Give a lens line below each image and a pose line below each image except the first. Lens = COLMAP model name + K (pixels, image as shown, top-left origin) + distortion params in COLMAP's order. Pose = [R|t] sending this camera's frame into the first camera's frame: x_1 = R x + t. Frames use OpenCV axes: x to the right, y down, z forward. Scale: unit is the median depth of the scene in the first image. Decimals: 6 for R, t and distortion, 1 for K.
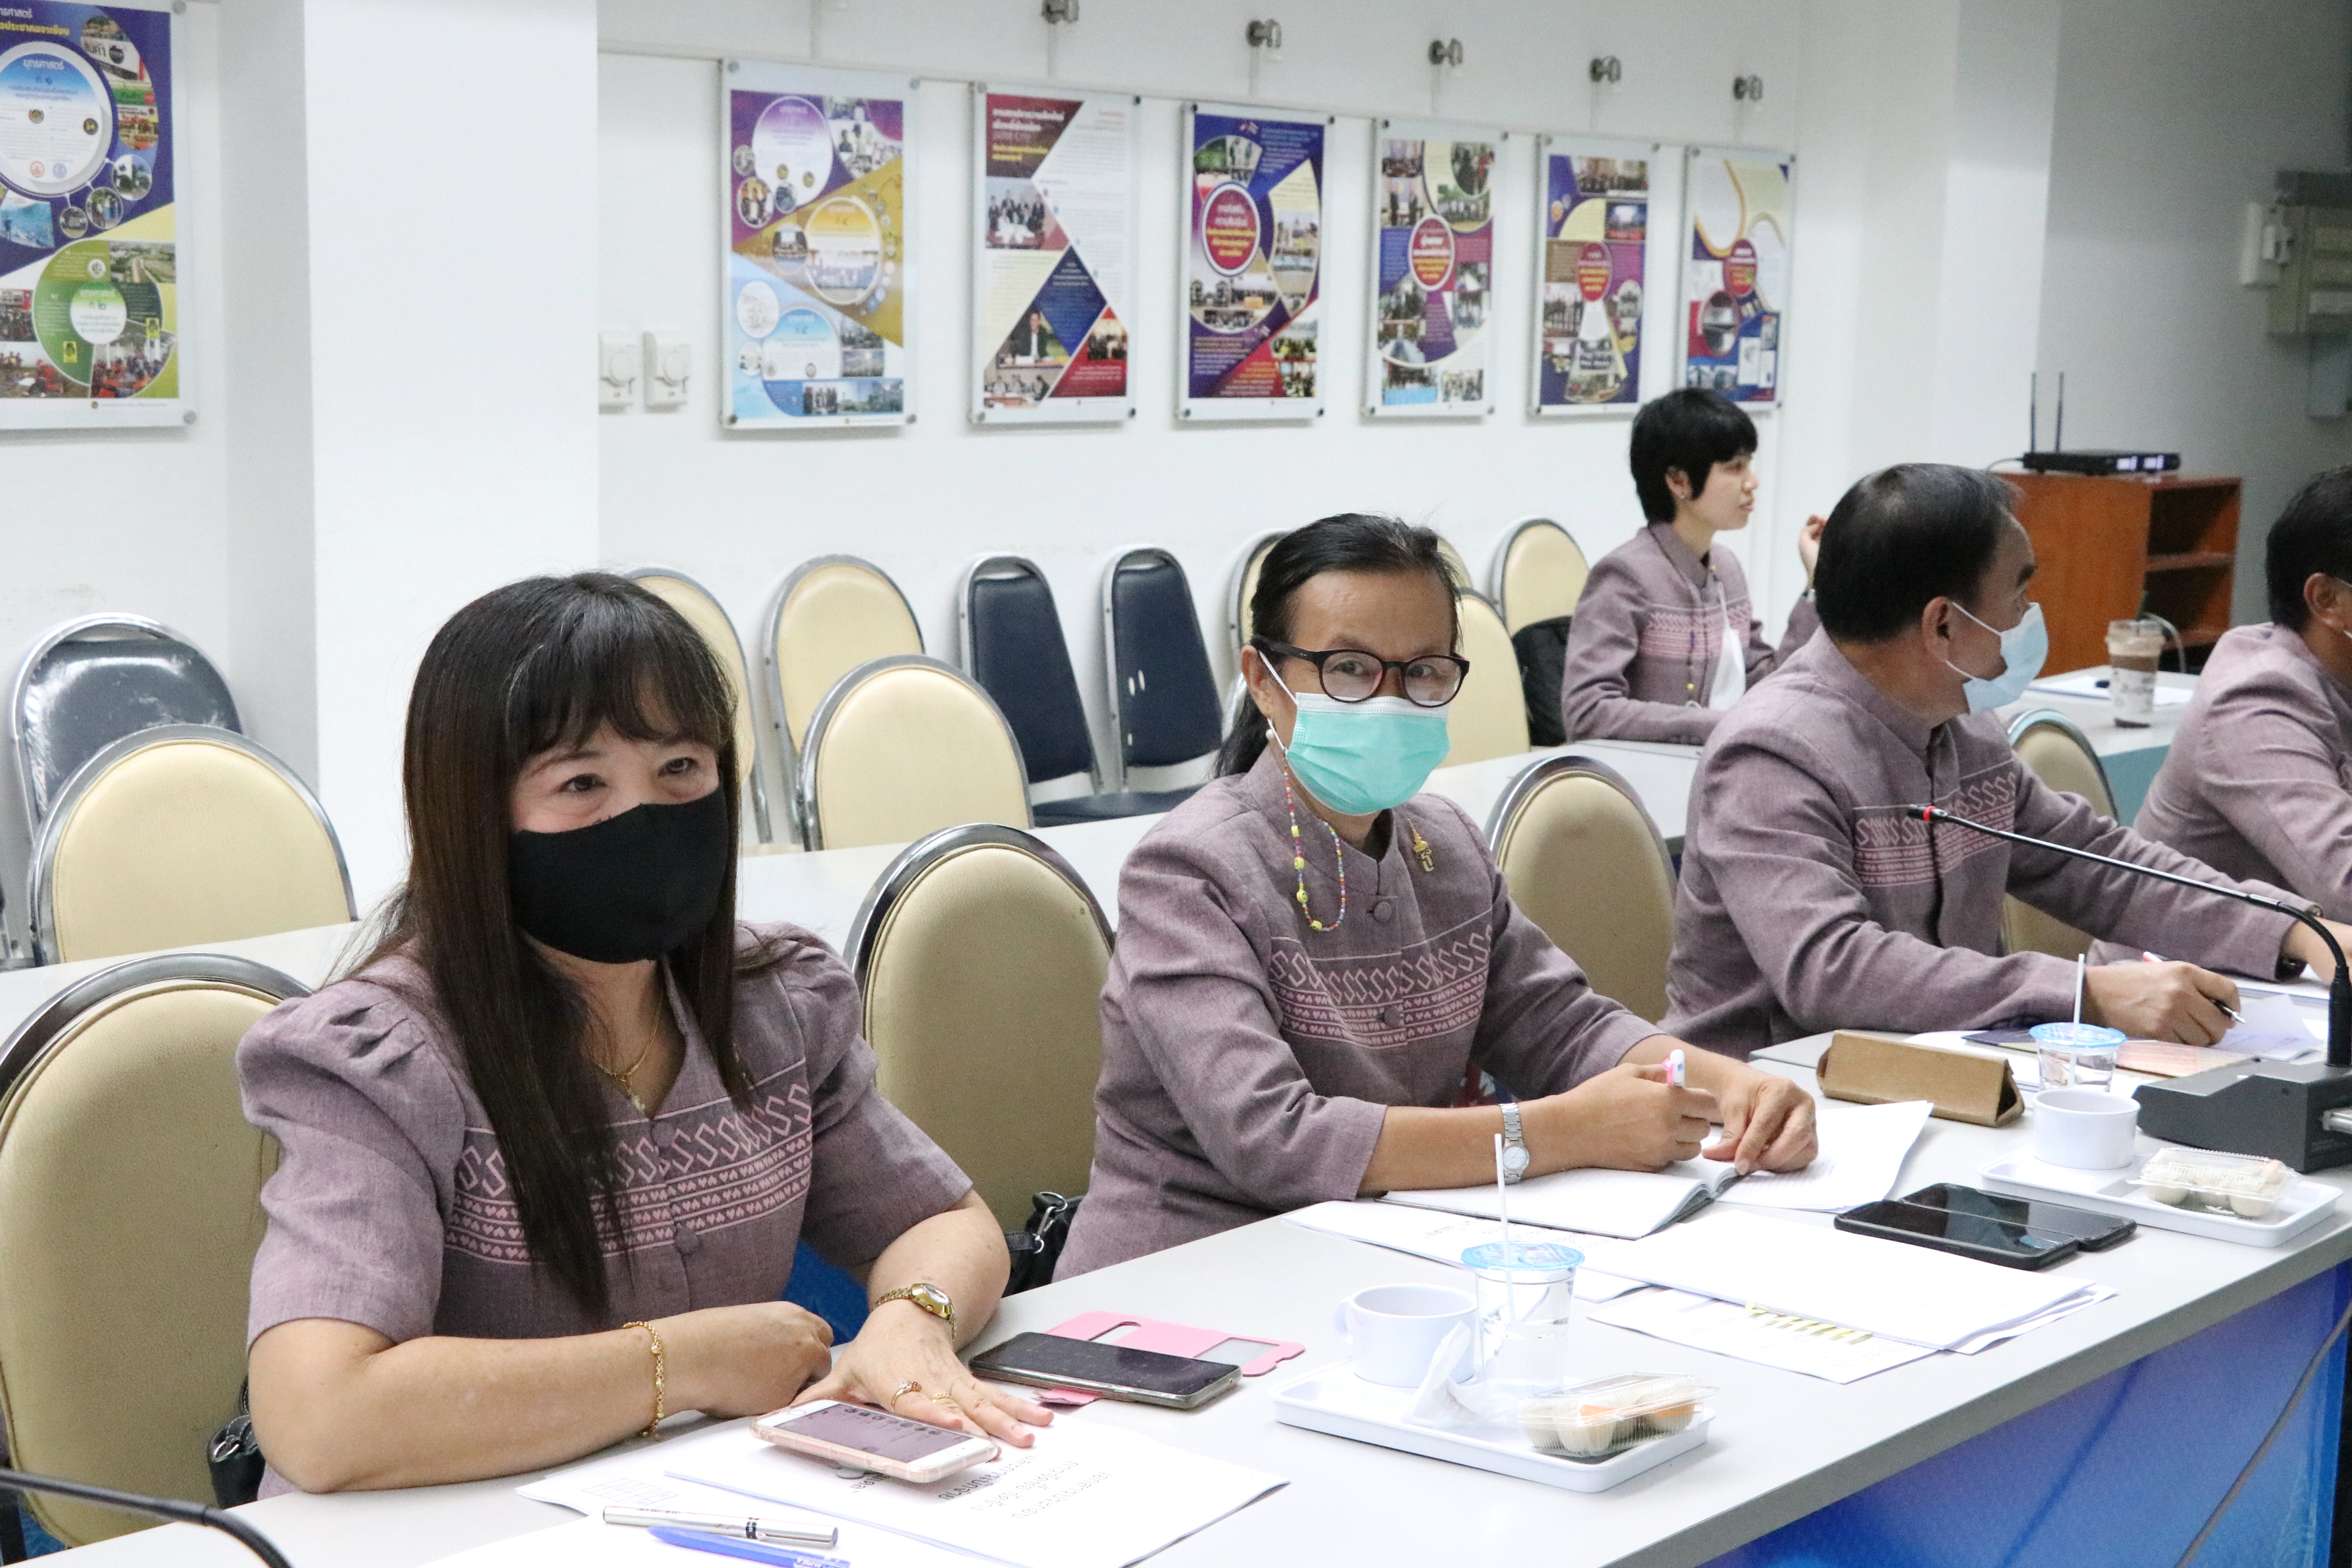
lens RADIAL K [[3484.3, 0, 1176.0], [0, 3484.3, 784.0], [0, 0, 1]] dist [0.037682, 0.004337]
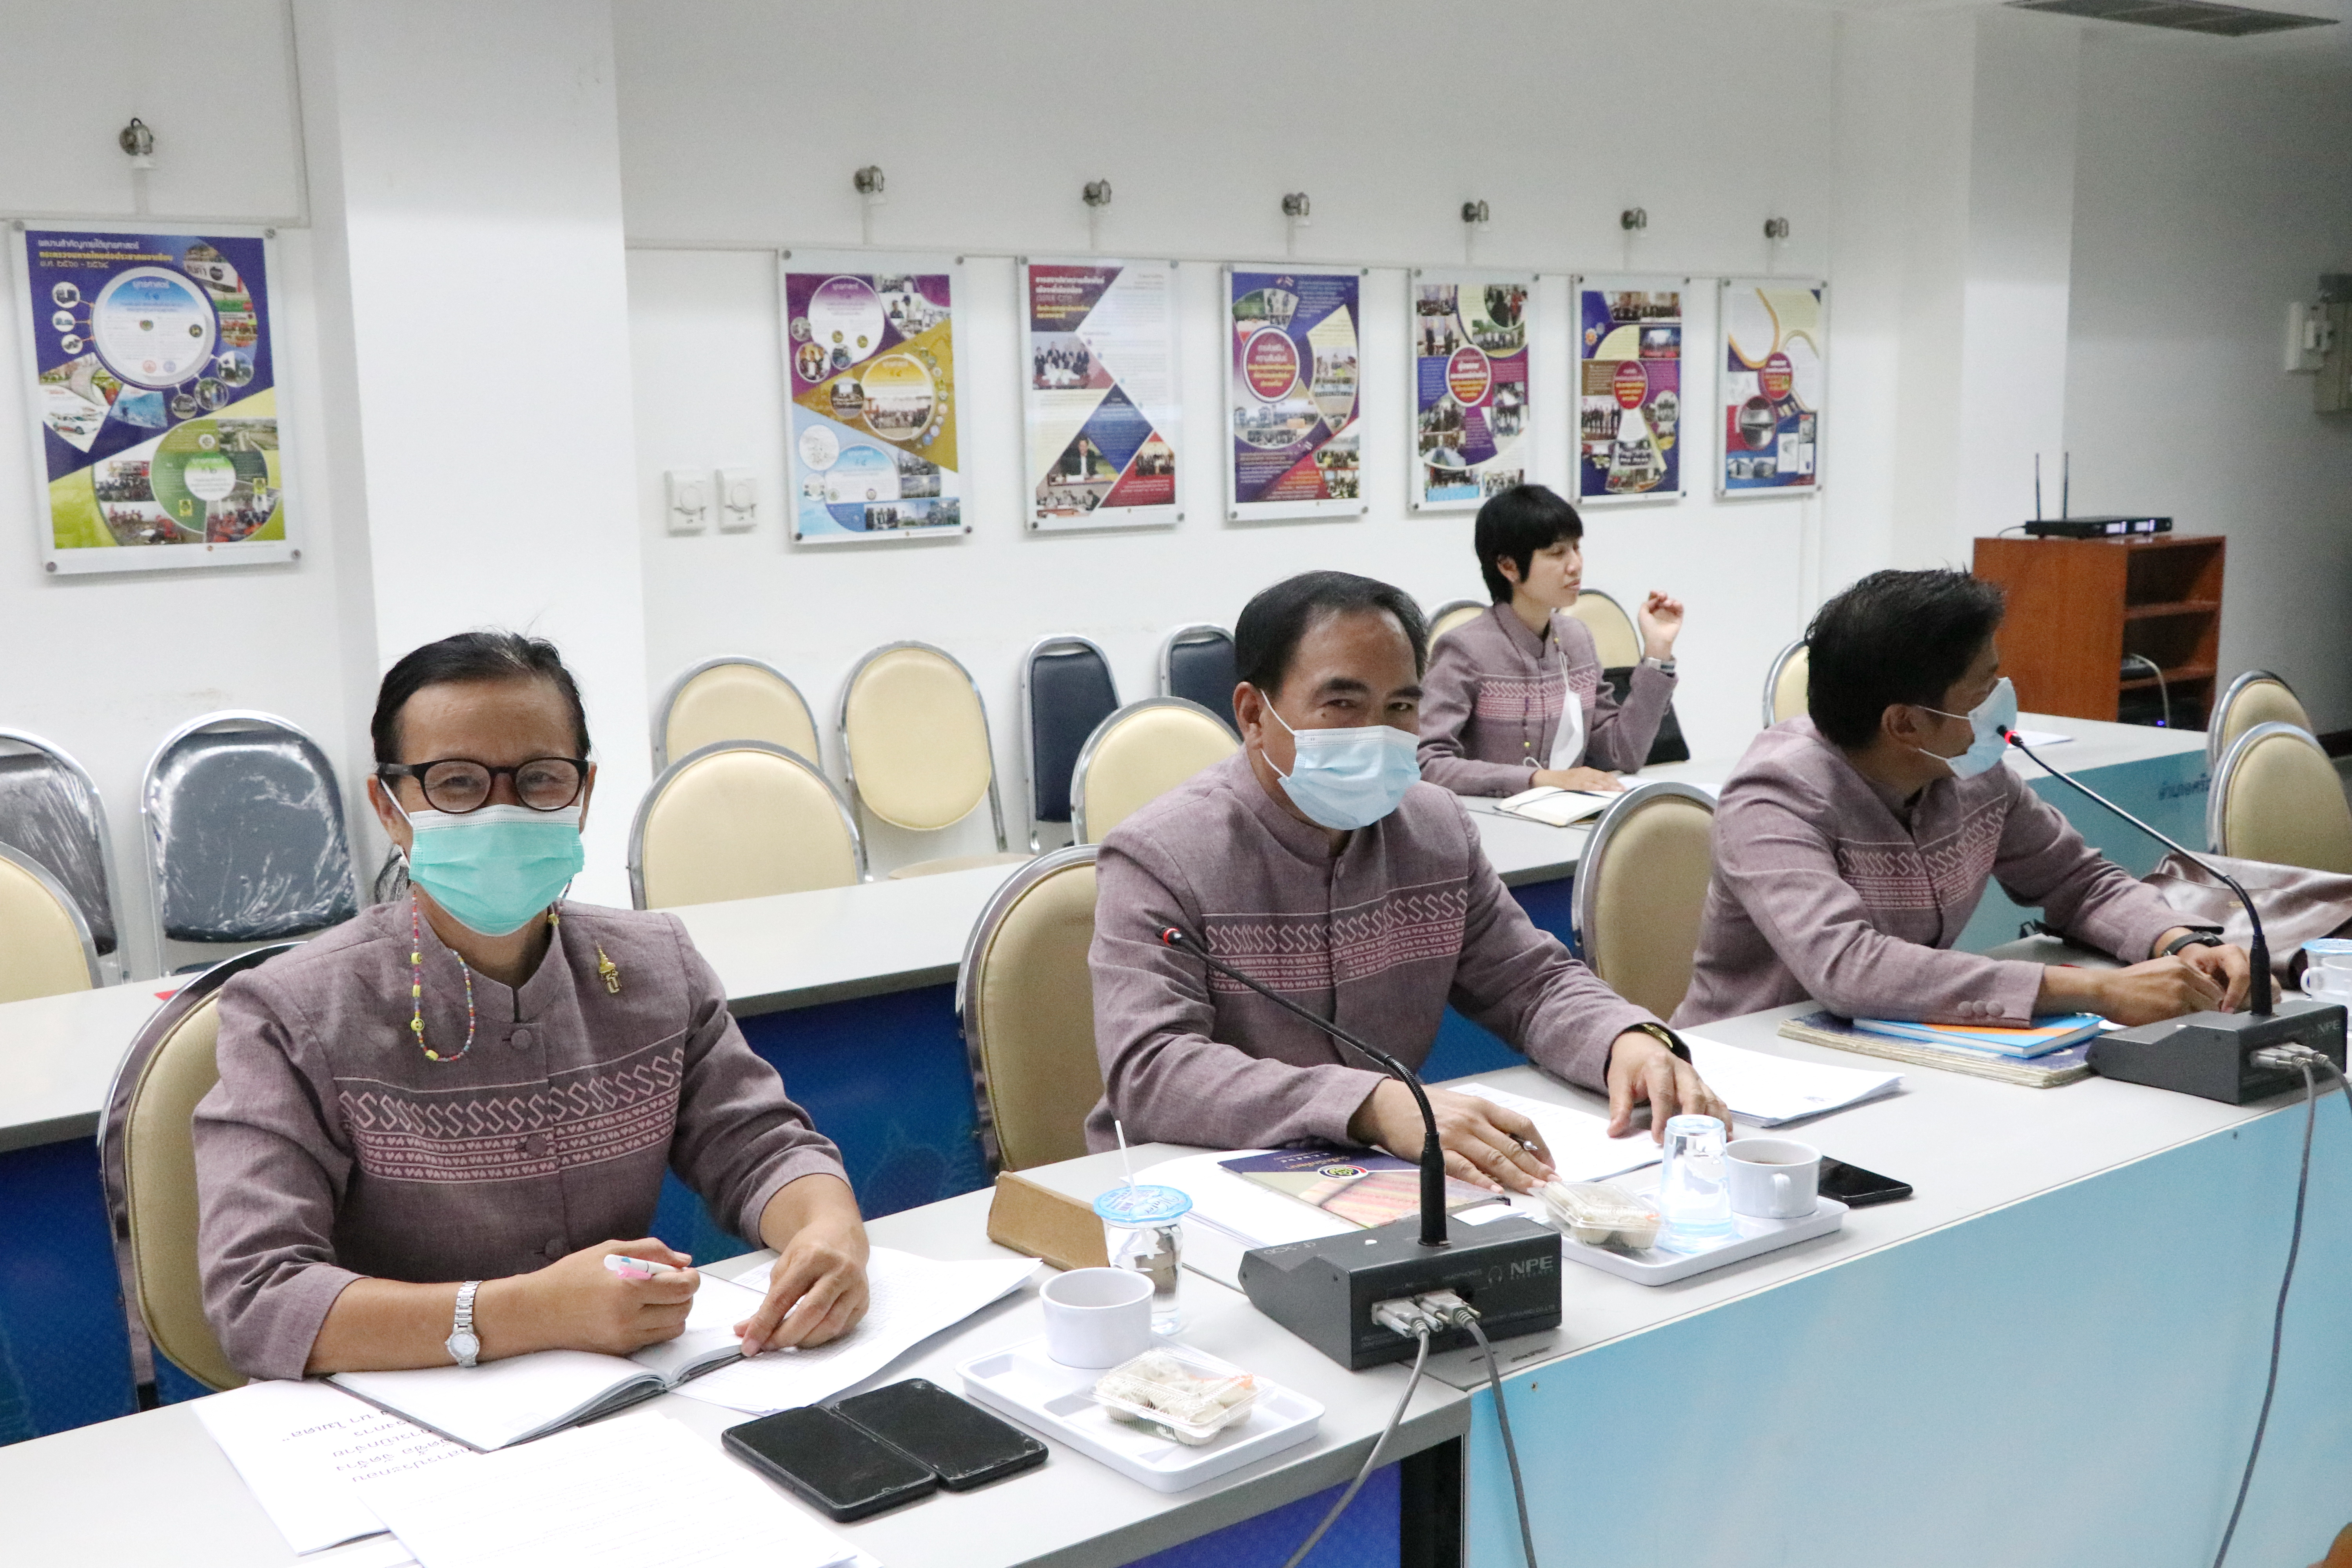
lens RADIAL K [[2413.7, 0, 1176.0], [0, 2413.7, 784.0], [0, 0, 1]] dist [-0.032891, 0.087693]
pose [[0.974967, -0.009529, -0.222145, 0.184390], [0.011725, 0.999895, 0.008568, -0.020319], [0.222040, -0.010959, 0.974976, 0.174904]]
